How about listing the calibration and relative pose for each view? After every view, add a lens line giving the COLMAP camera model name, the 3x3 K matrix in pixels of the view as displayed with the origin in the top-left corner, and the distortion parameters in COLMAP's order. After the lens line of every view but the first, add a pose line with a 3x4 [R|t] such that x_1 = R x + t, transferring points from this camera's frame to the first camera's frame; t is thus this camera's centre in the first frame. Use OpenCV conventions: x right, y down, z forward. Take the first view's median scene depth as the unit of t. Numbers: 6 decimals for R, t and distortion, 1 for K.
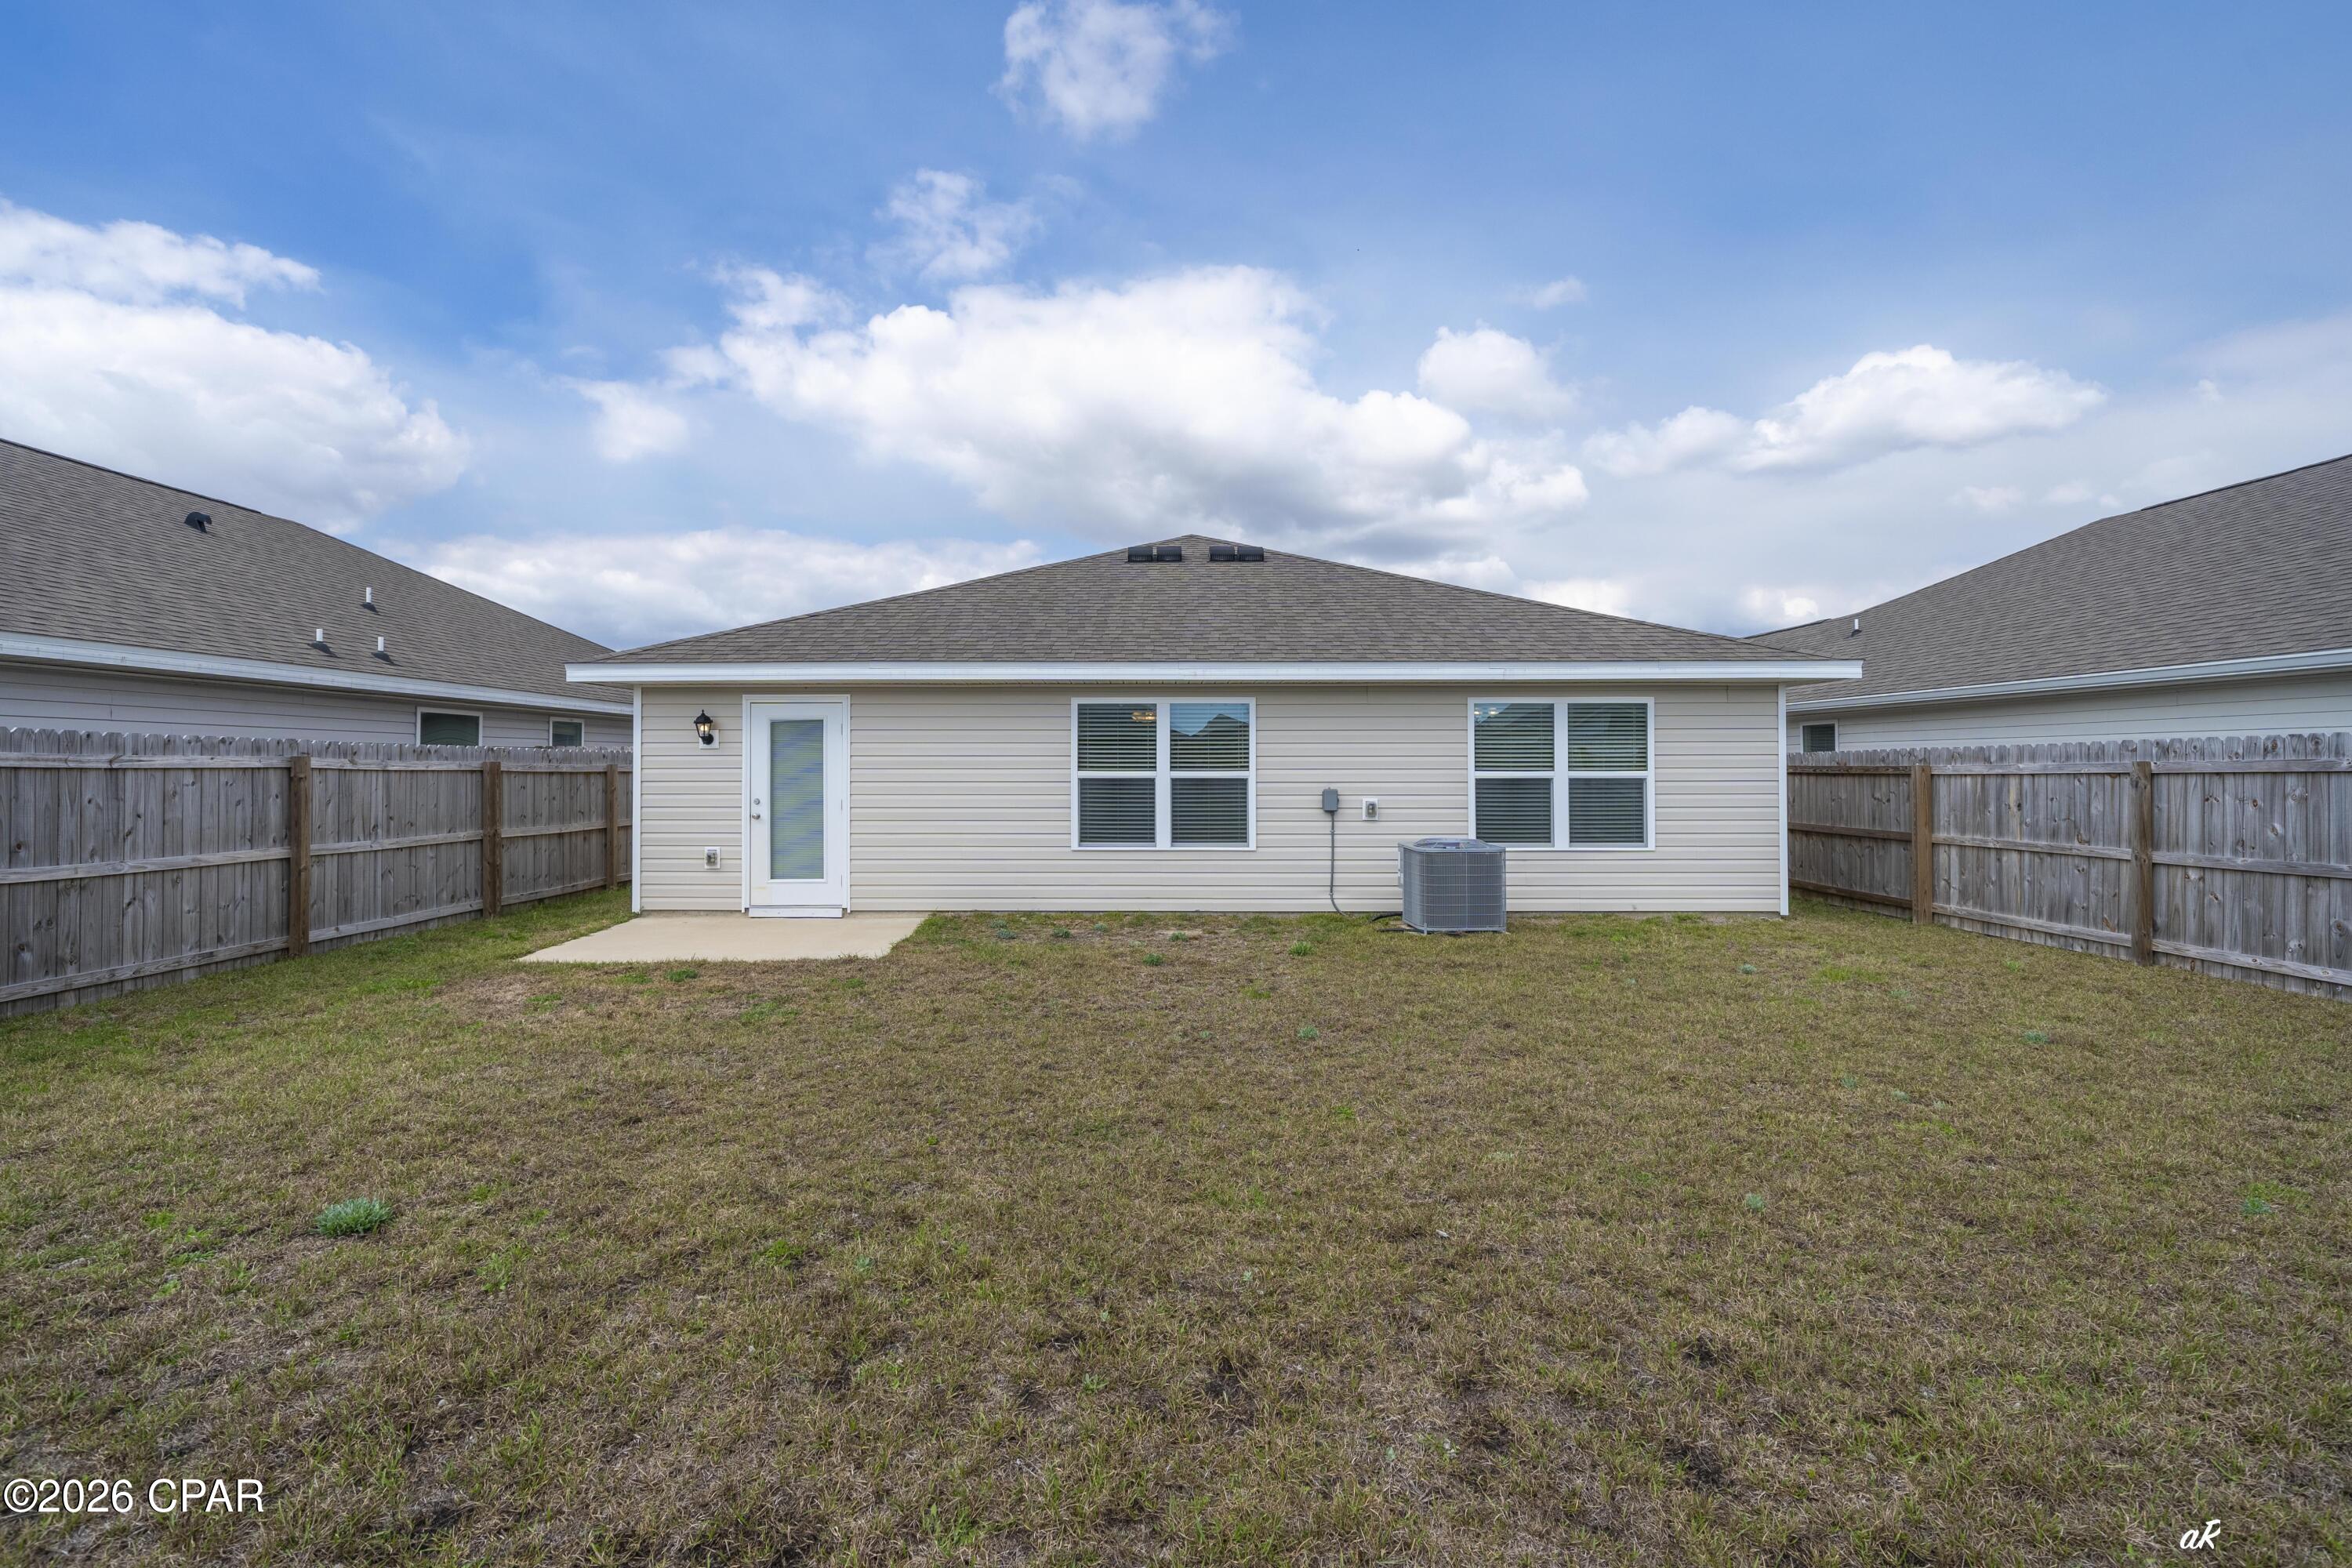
lens RADIAL K [[1058.7, 0, 1108.8], [0, 1058.7, 742.6], [0, 0, 1]] dist [-0.008107, -0.000977]
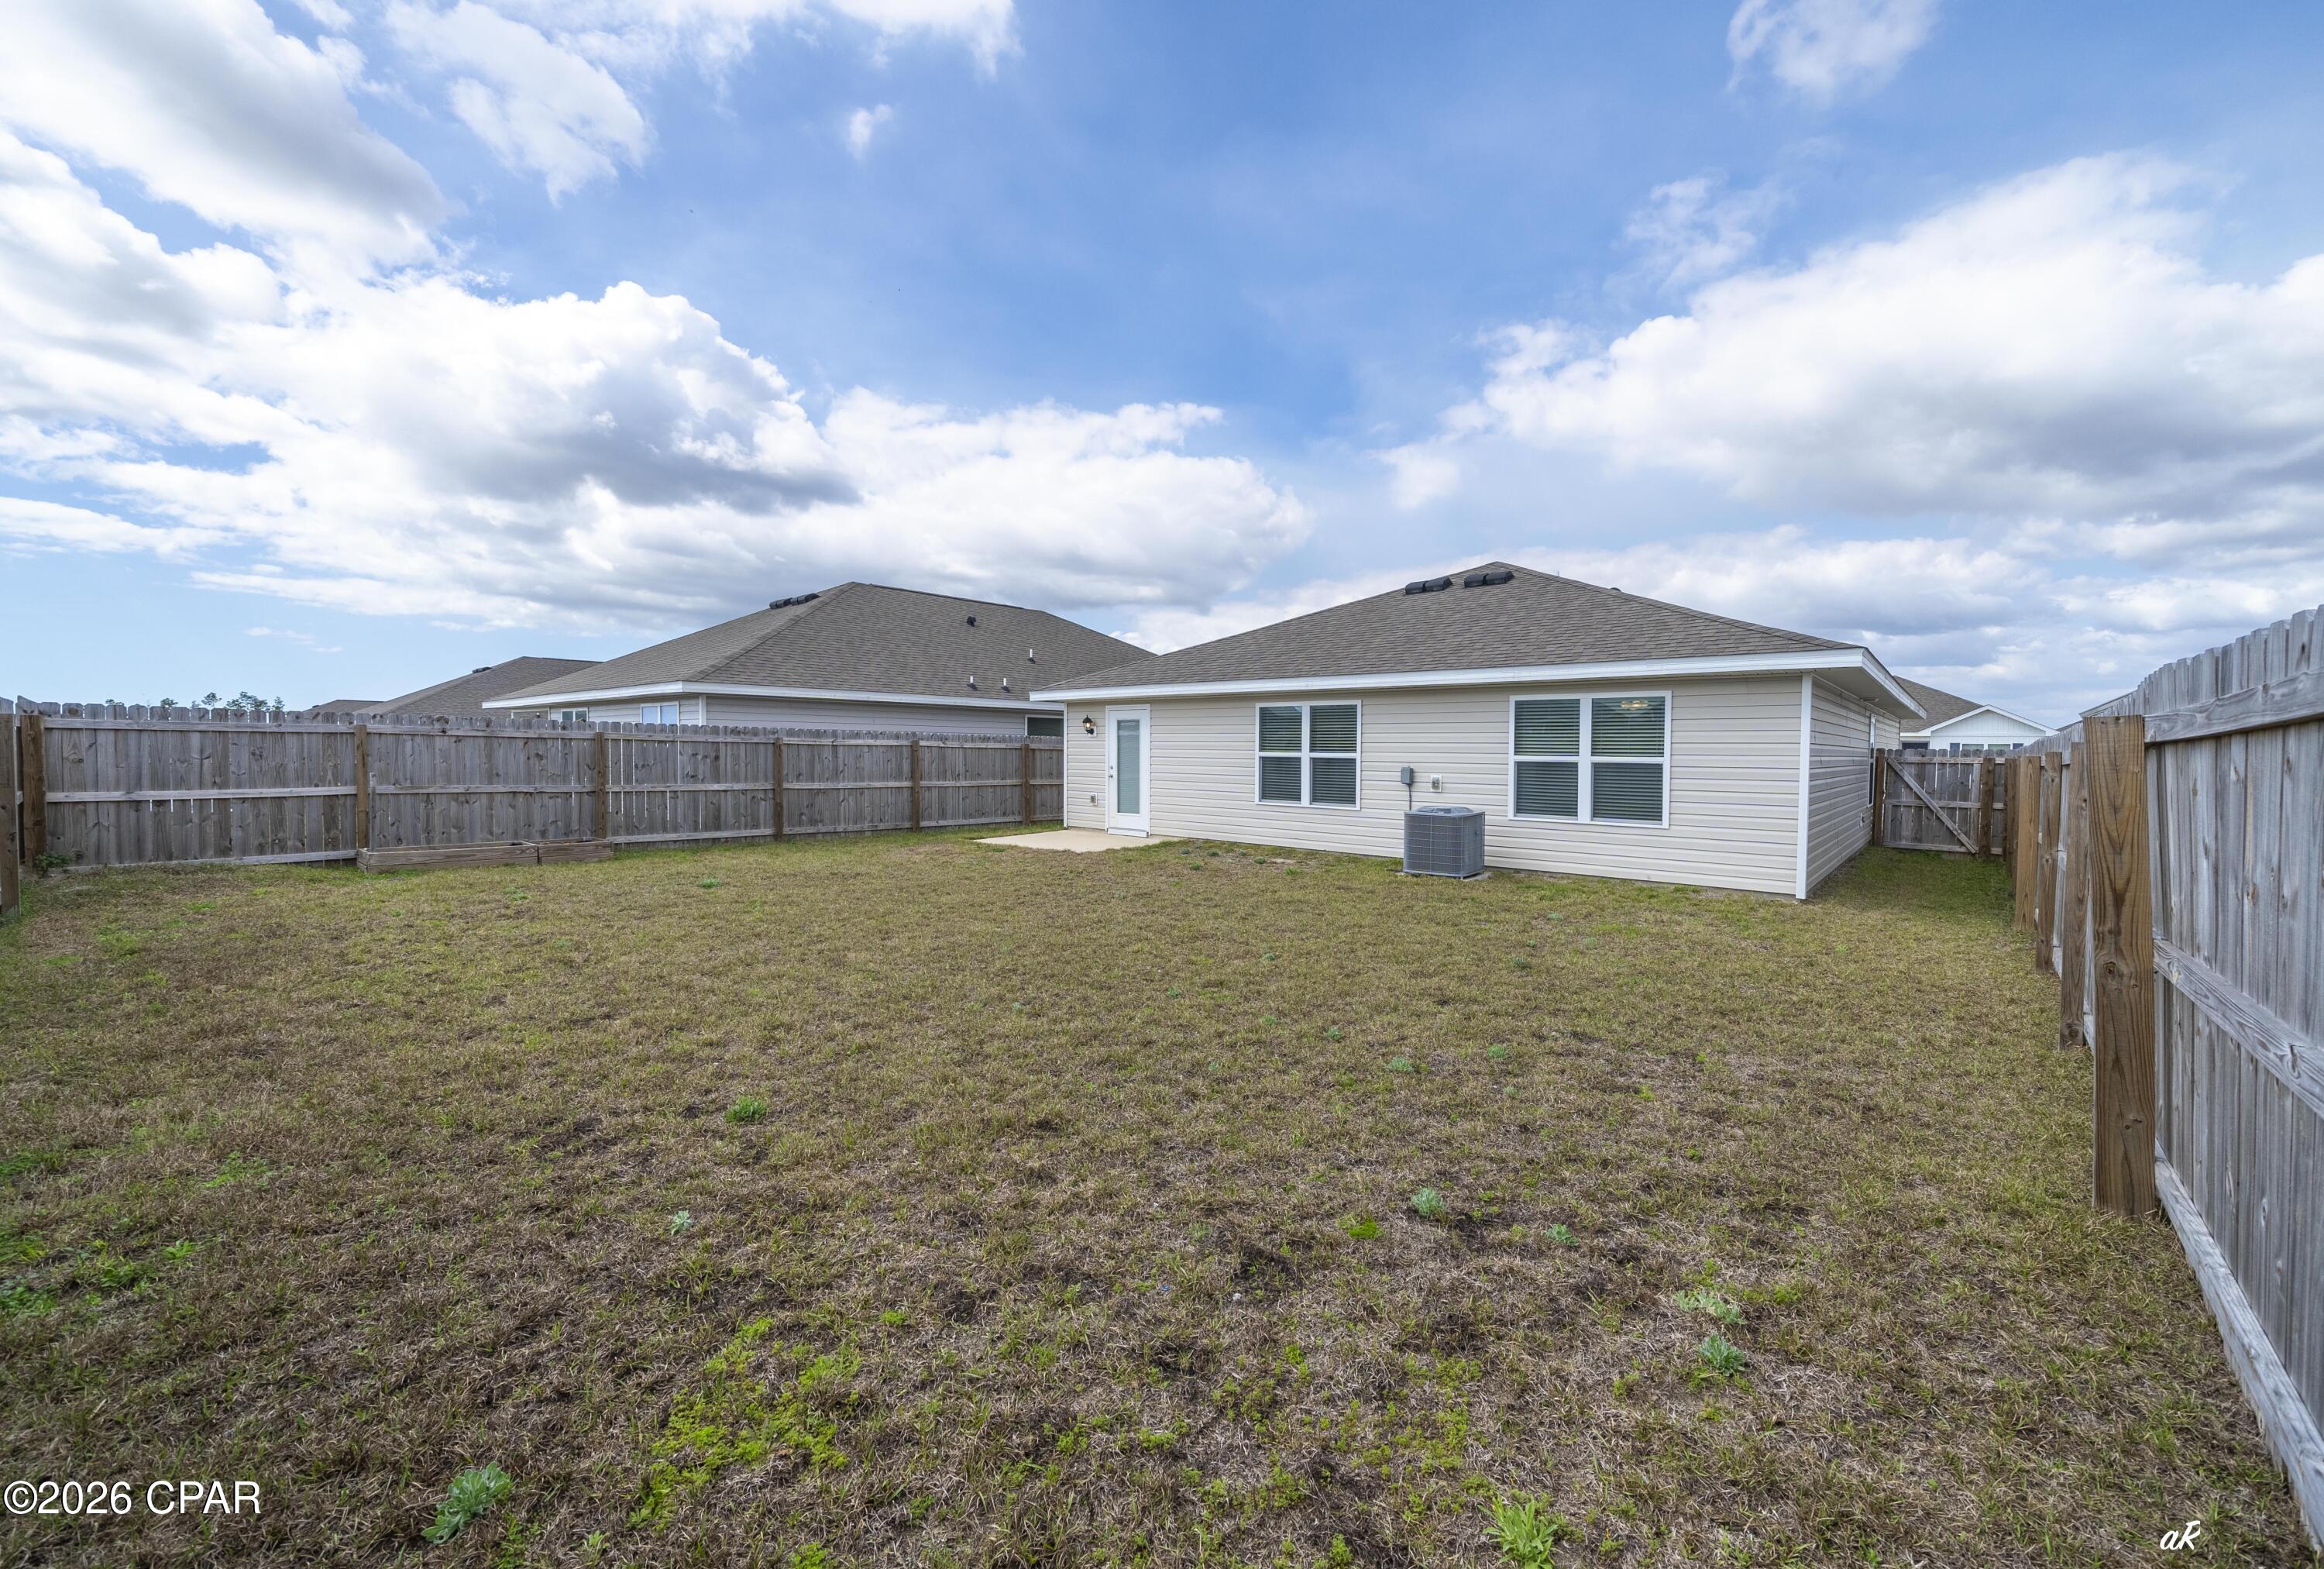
lens RADIAL K [[891.3, 0, 1181.7], [0, 891.3, 765.4], [0, 0, 1]] dist [-0.005463, -0.000705]
pose [[0.766434, 0.020996, -0.641980, 0.695016], [0.003471, 0.999316, 0.036828, -0.001133], [0.642314, -0.030455, 0.765837, -0.046526]]
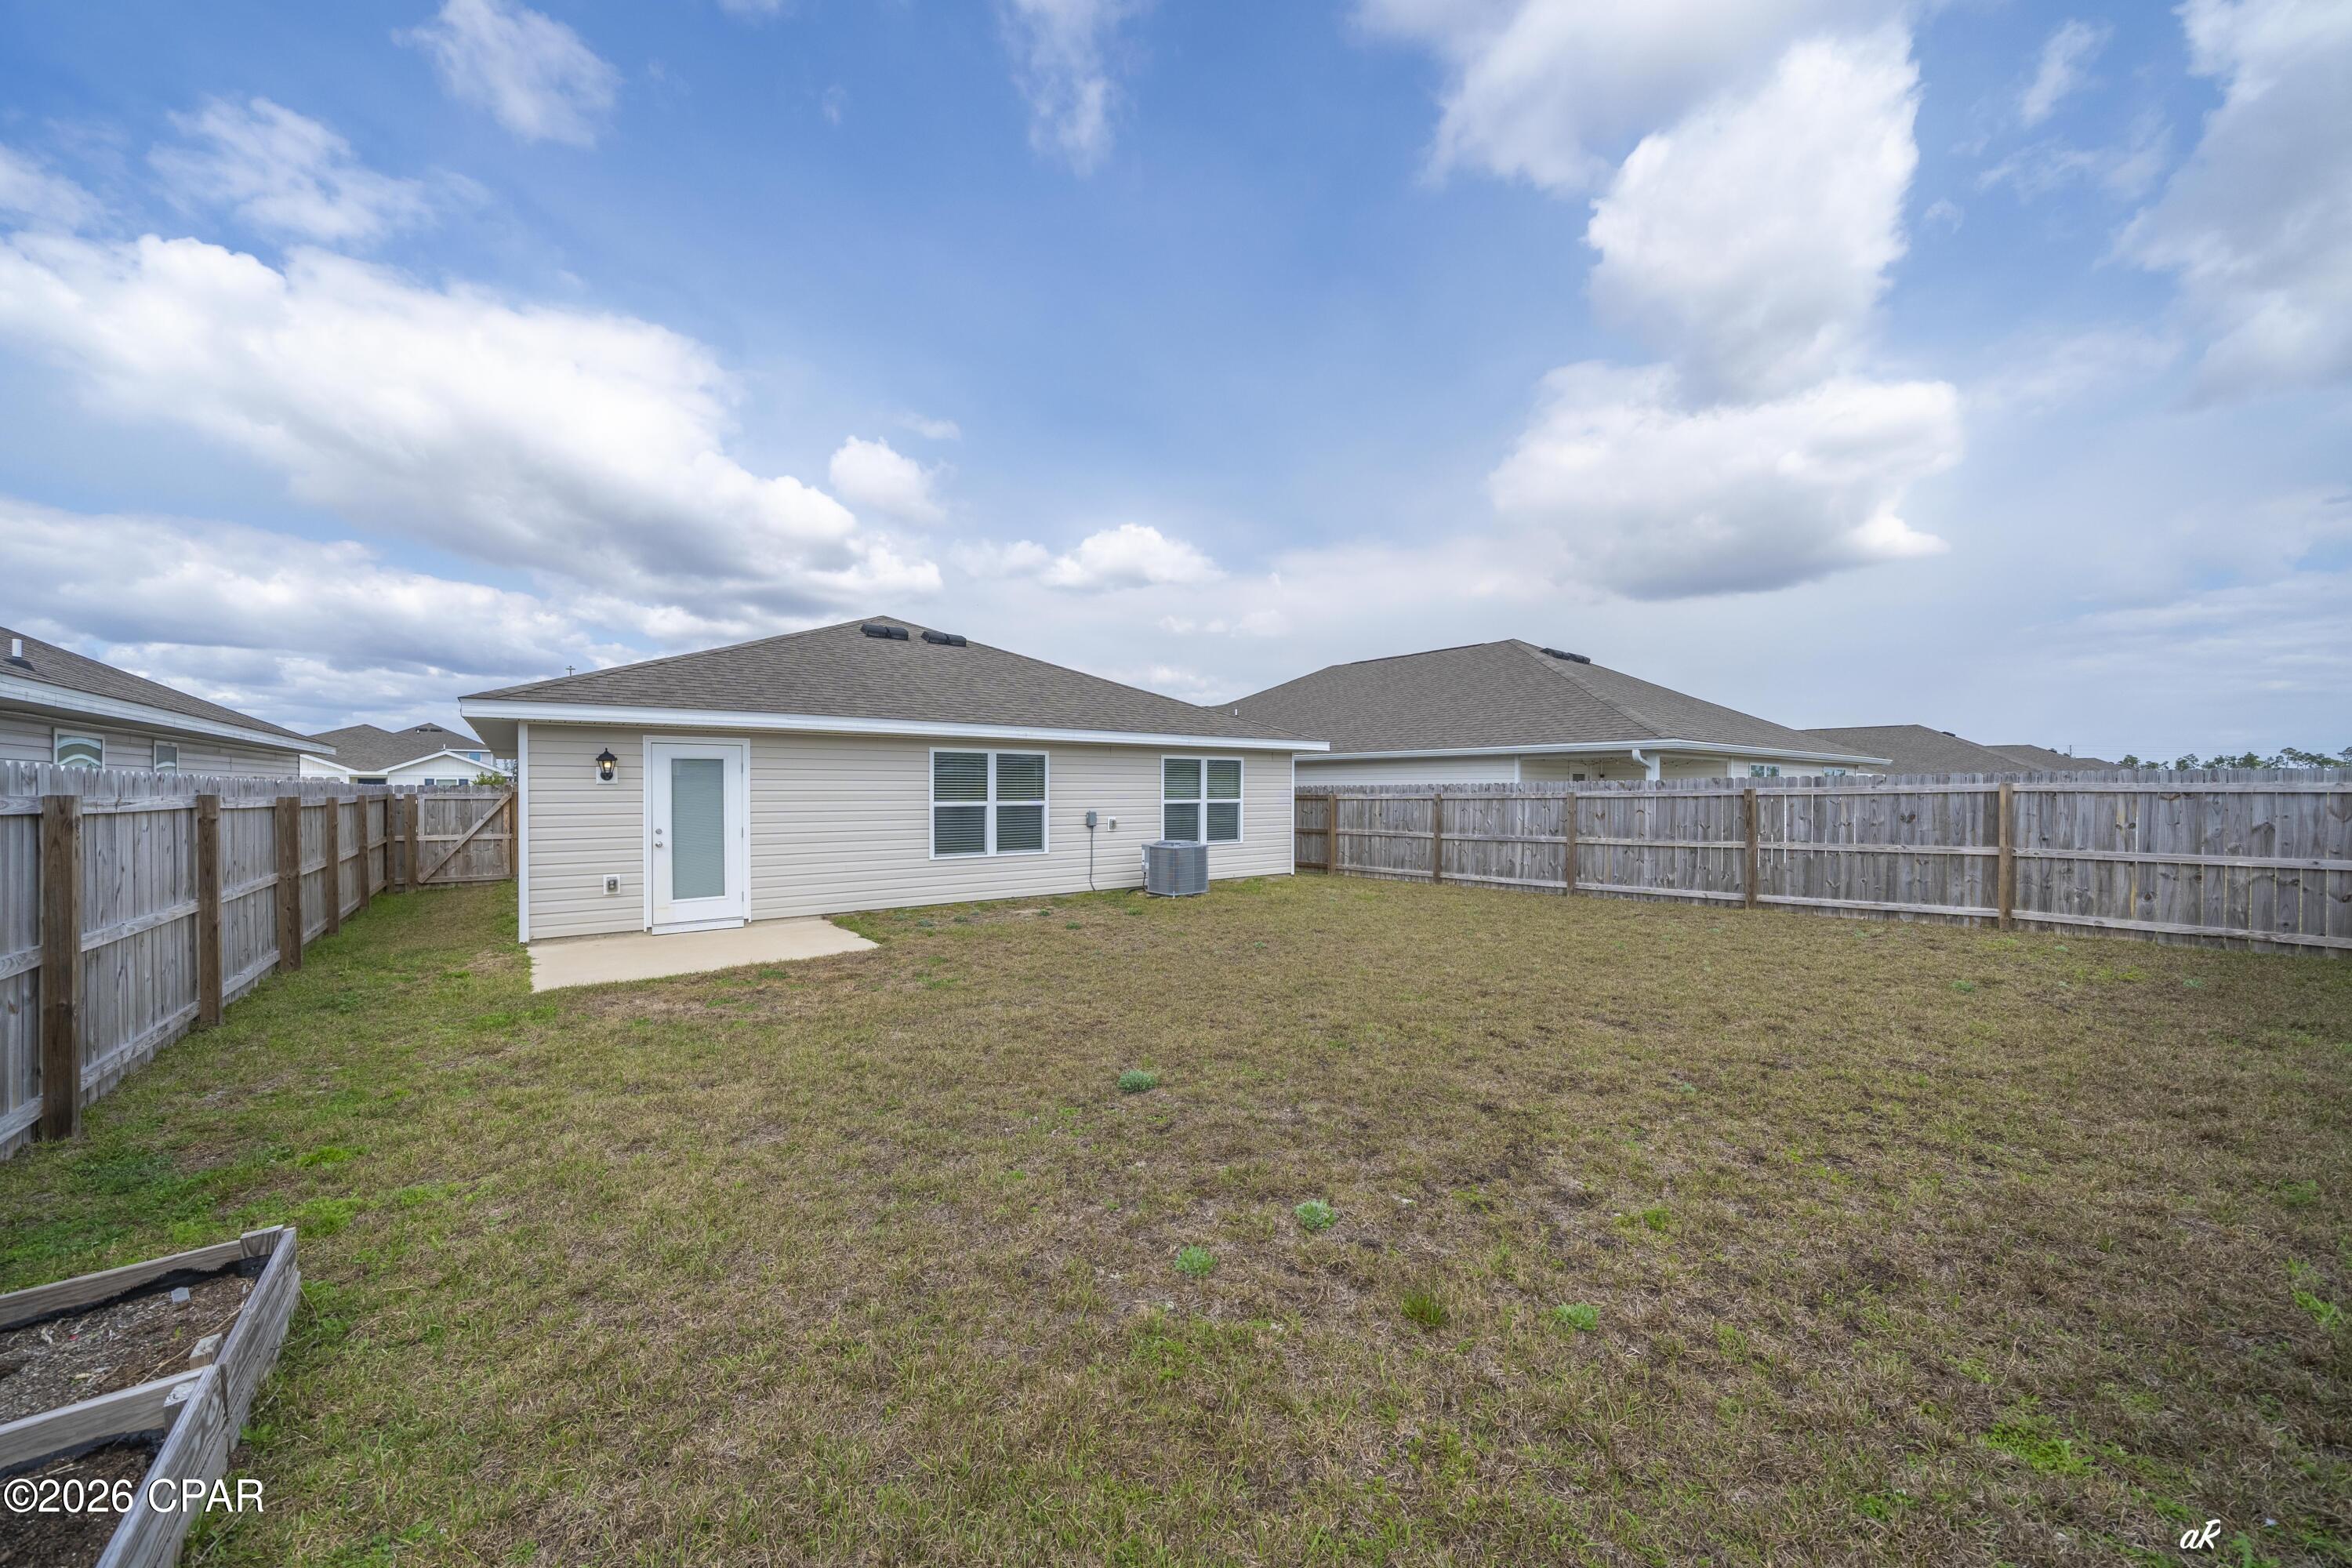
lens RADIAL K [[855.0, 0, 1149.6], [0, 855.0, 793.2], [0, 0, 1]] dist [0.000955, 0.000131]
pose [[0.779552, -0.002889, 0.626331, -0.494859], [-0.012627, 0.999714, 0.020328, -0.009505], [-0.626210, -0.023755, 0.779292, -0.027962]]
